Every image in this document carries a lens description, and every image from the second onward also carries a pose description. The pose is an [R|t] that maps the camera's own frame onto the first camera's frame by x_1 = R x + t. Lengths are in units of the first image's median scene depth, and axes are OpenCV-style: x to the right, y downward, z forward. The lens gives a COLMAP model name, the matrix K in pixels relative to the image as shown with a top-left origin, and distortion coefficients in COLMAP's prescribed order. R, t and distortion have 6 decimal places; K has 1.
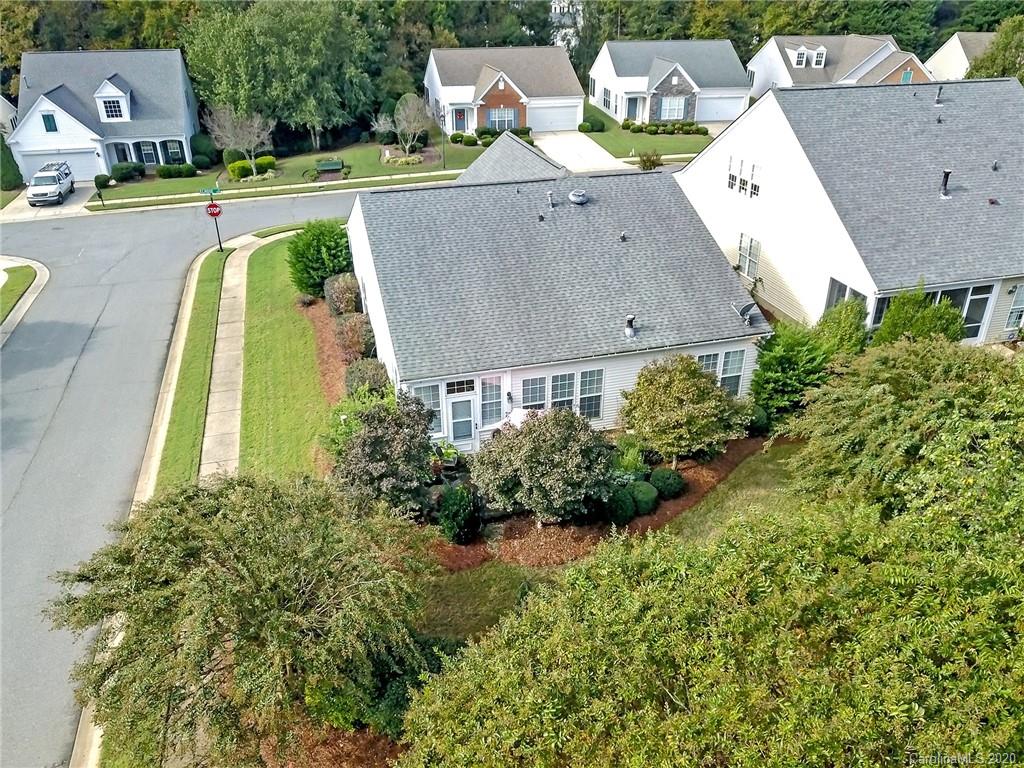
lens RADIAL K [[783.6, 0, 512.0], [0, 783.6, 384.0], [0, 0, 1]] dist [-0.002173, 0.002216]
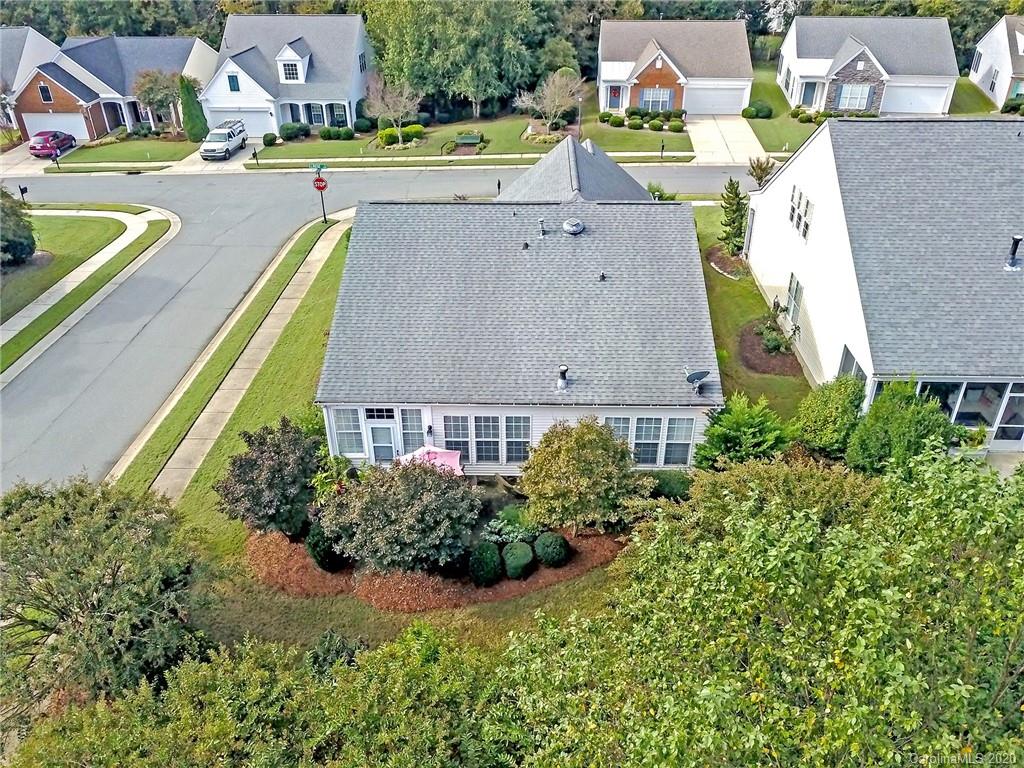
lens RADIAL K [[776.8, 0, 512.0], [0, 776.8, 384.0], [0, 0, 1]] dist [0.001829, -0.001255]
pose [[0.952750, 0.153983, -0.261834, 0.142472], [-0.137189, 0.987197, 0.081367, -0.056149], [0.271011, -0.041602, 0.961677, 0.028571]]
